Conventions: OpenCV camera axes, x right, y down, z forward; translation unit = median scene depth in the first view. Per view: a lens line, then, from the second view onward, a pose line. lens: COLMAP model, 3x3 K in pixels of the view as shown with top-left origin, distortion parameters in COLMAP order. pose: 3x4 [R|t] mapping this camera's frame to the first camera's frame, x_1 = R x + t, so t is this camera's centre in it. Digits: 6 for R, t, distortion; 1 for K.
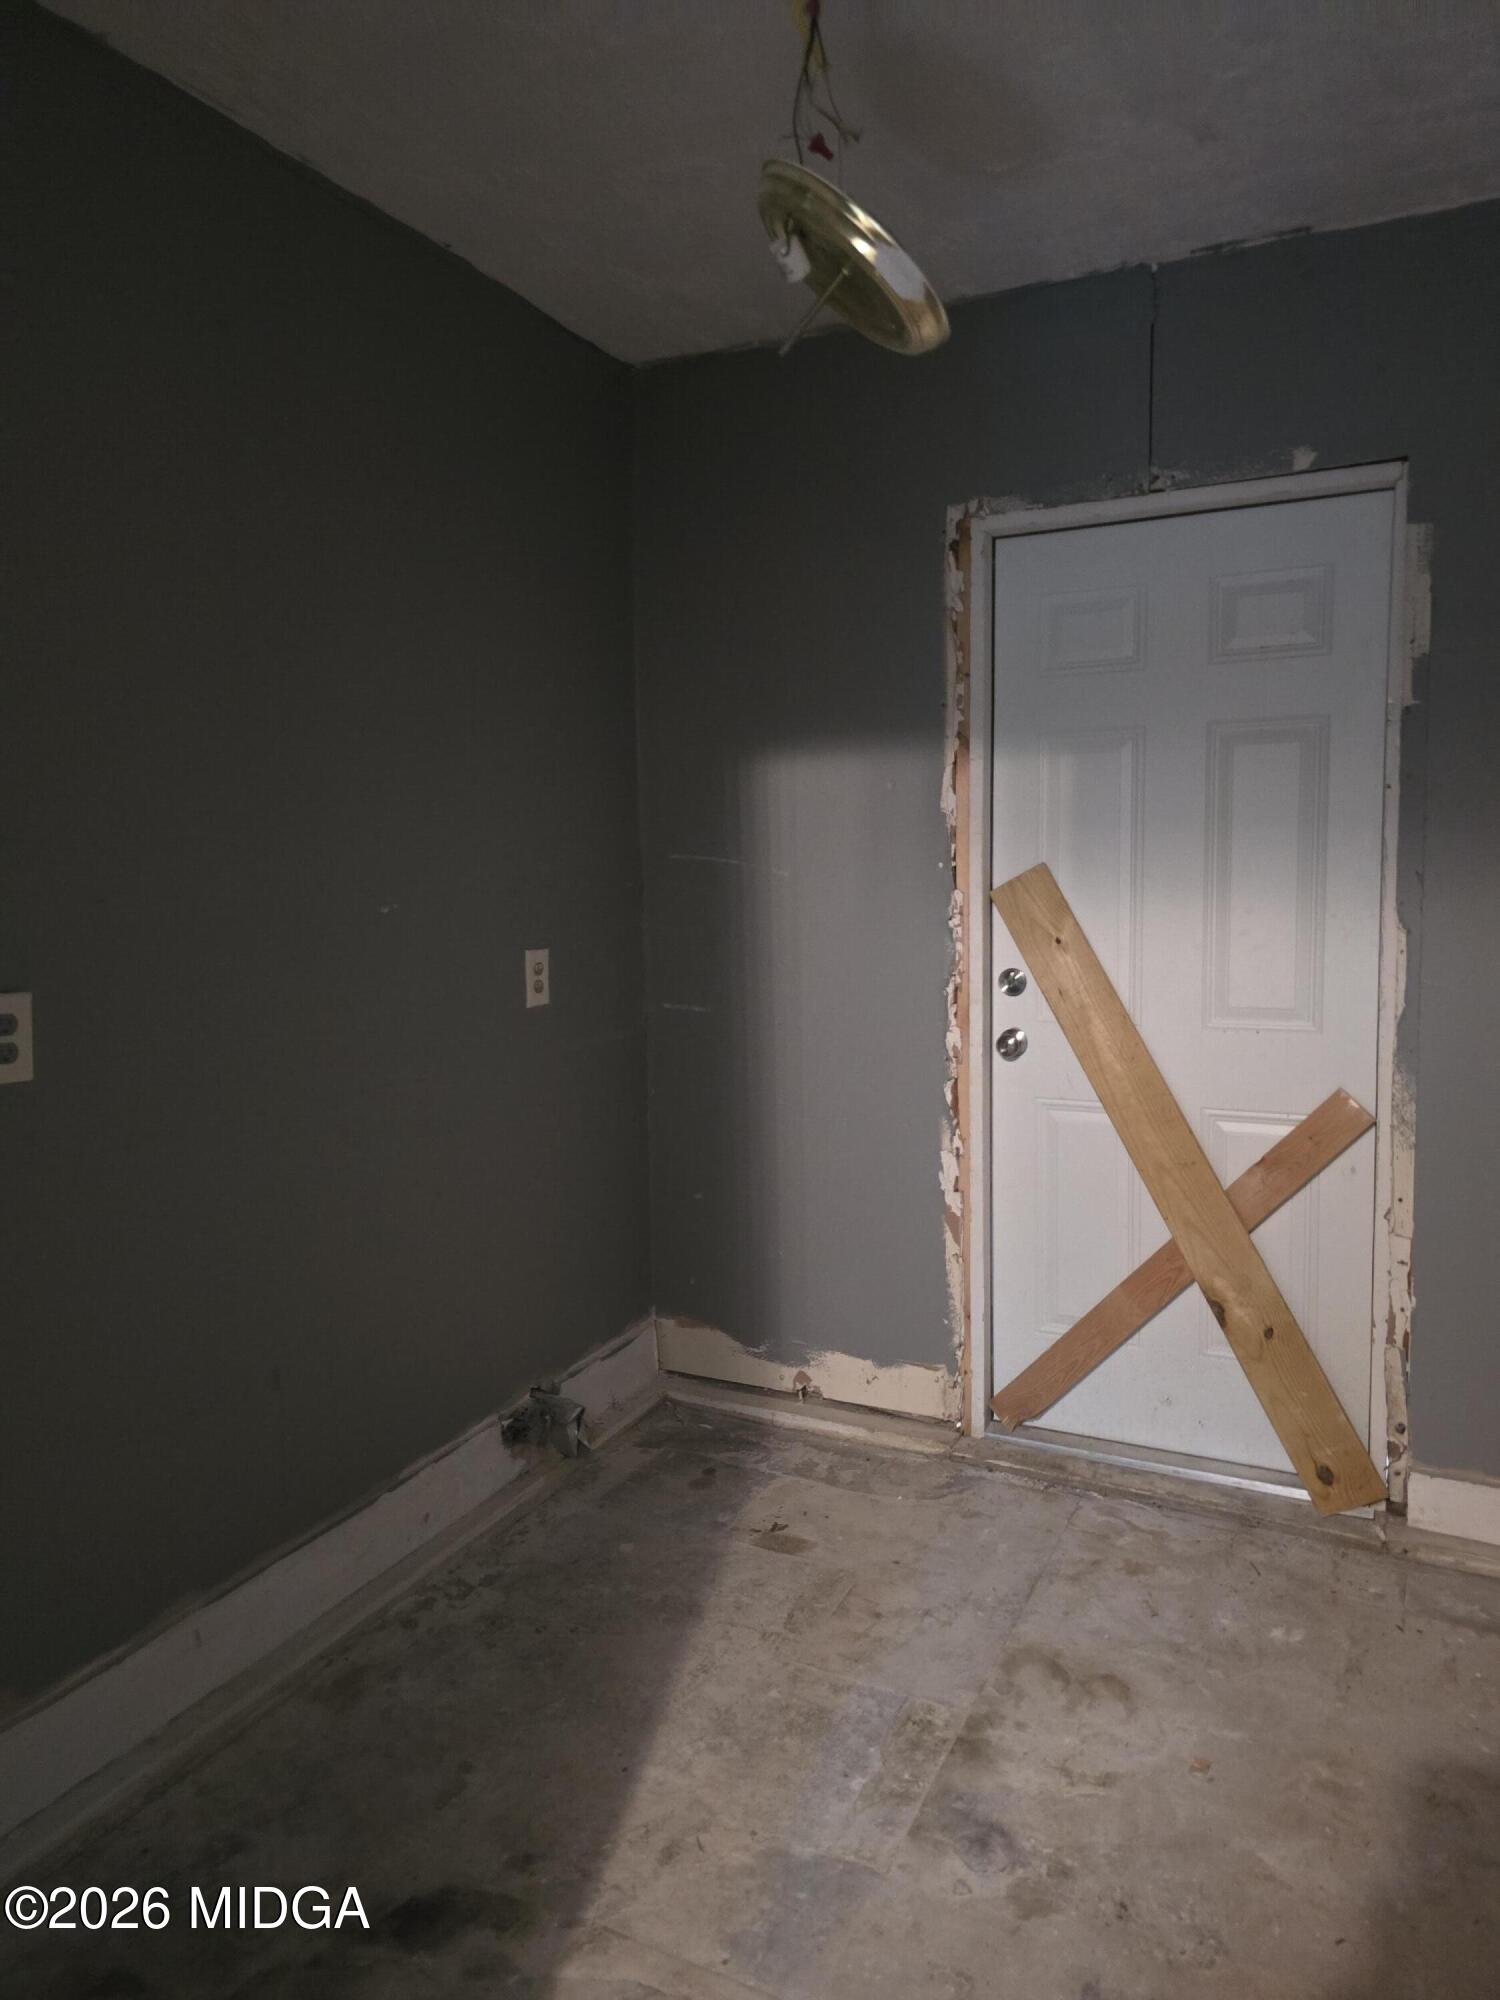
lens RADIAL K [[1346.8, 0, 745.5], [0, 1346.8, 995.6], [0, 0, 1]] dist [0.003131, -0.003870]
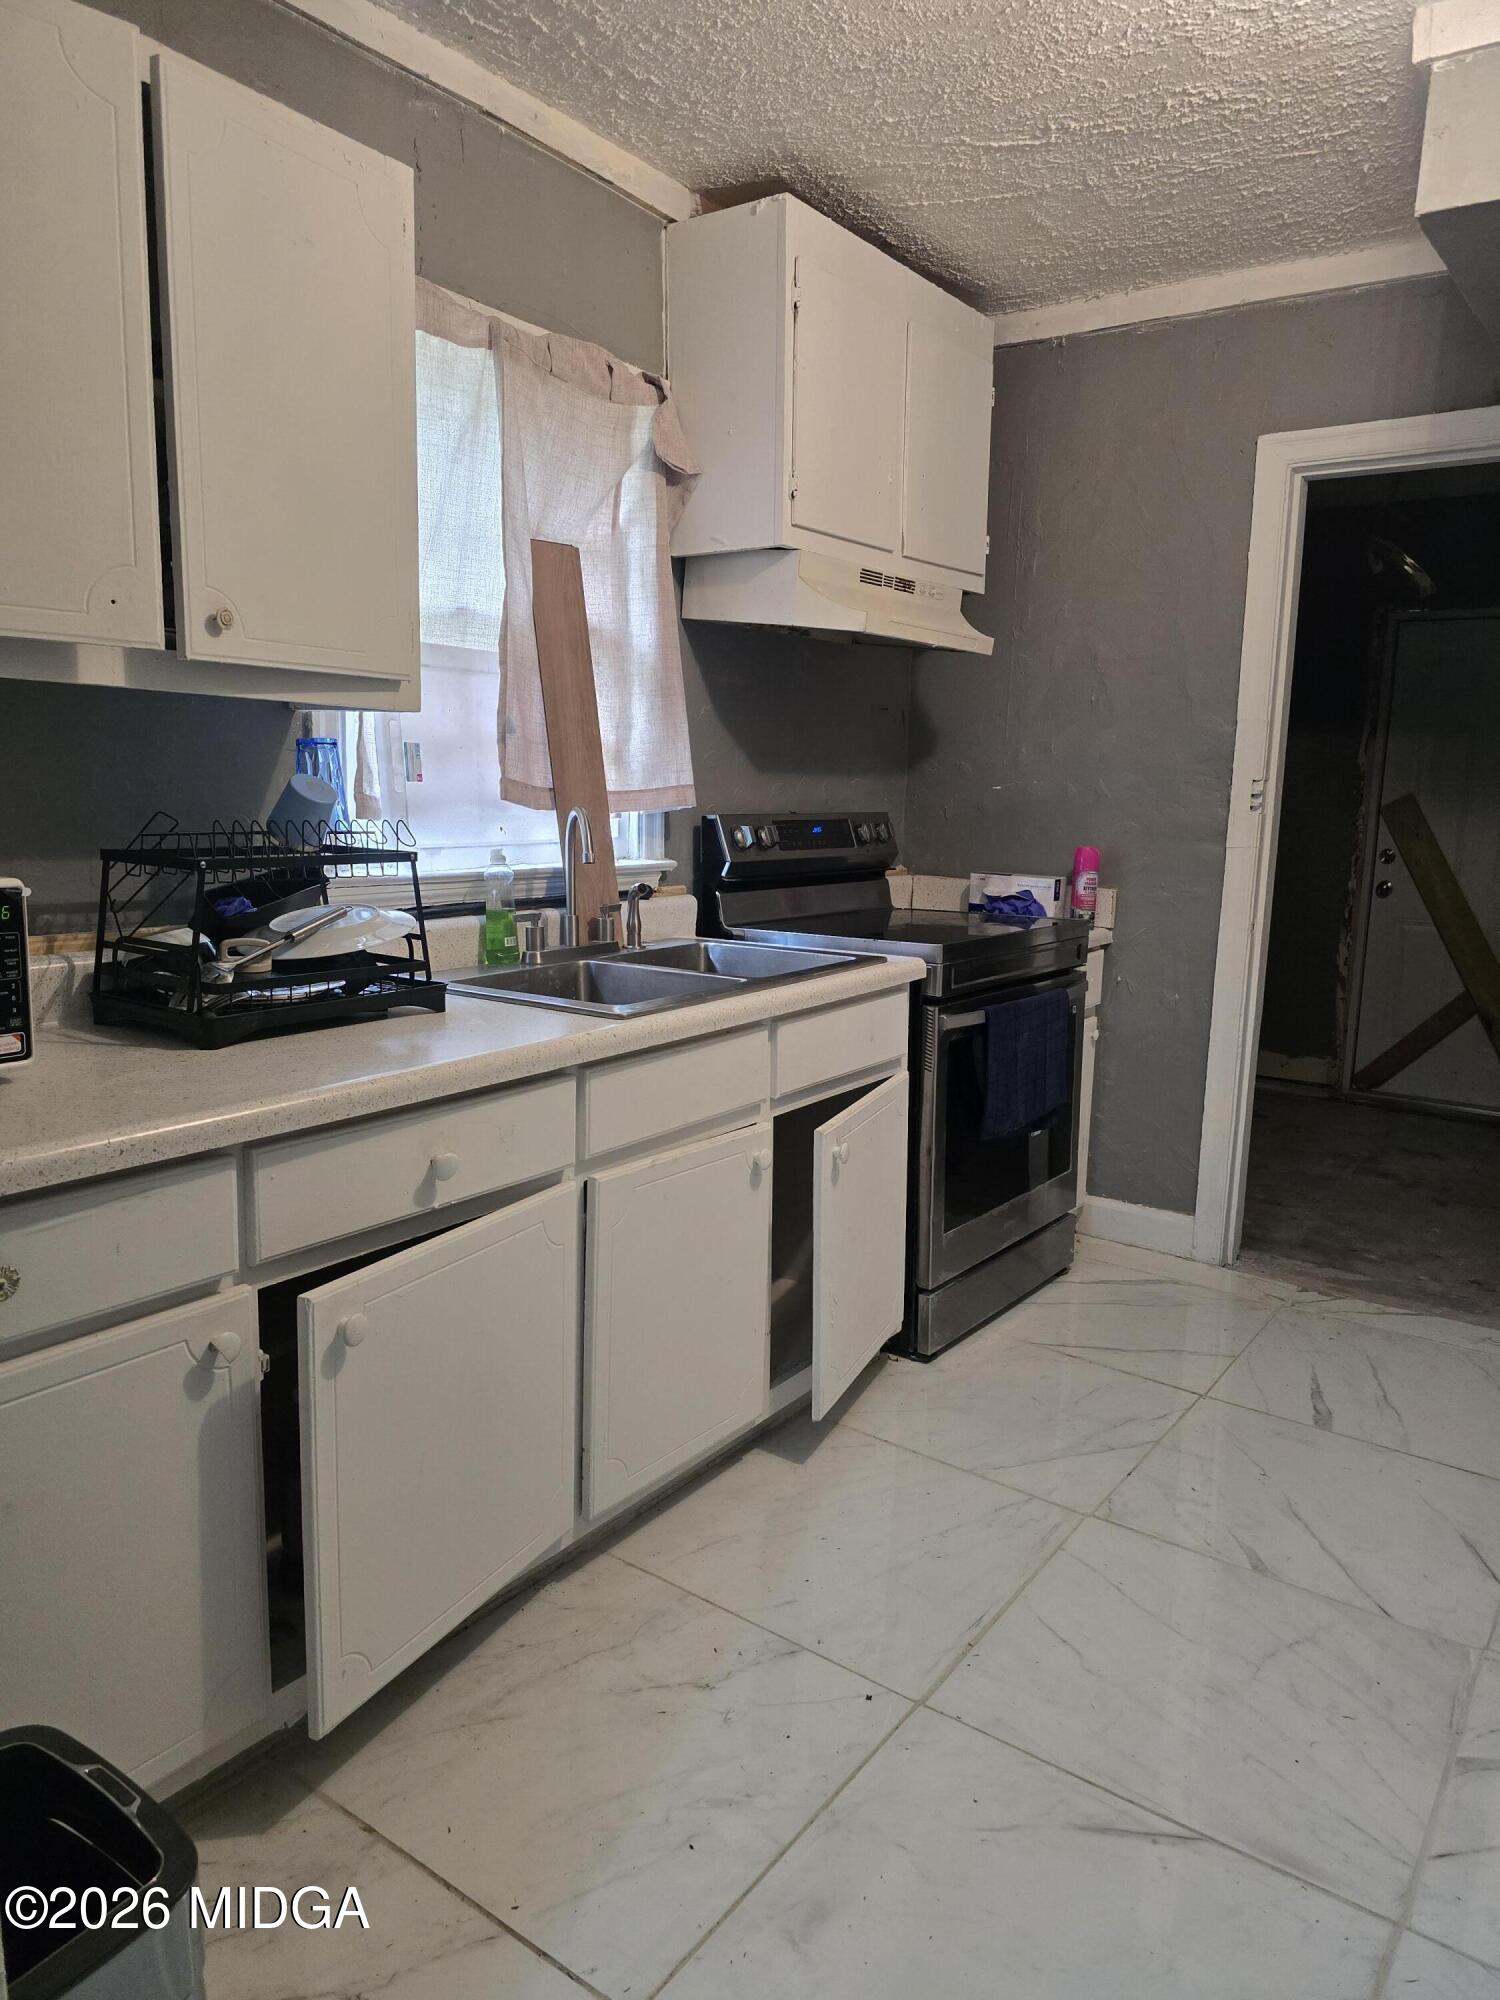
lens RADIAL K [[1346.8, 0, 754.5], [0, 1346.8, 1002.3], [0, 0, 1]] dist [0.003131, -0.003870]
pose [[0.988439, 0.066122, -0.136441, -0.415832], [-0.056866, 0.995879, 0.070654, 0.112561], [0.140551, -0.062079, 0.988125, -1.029964]]
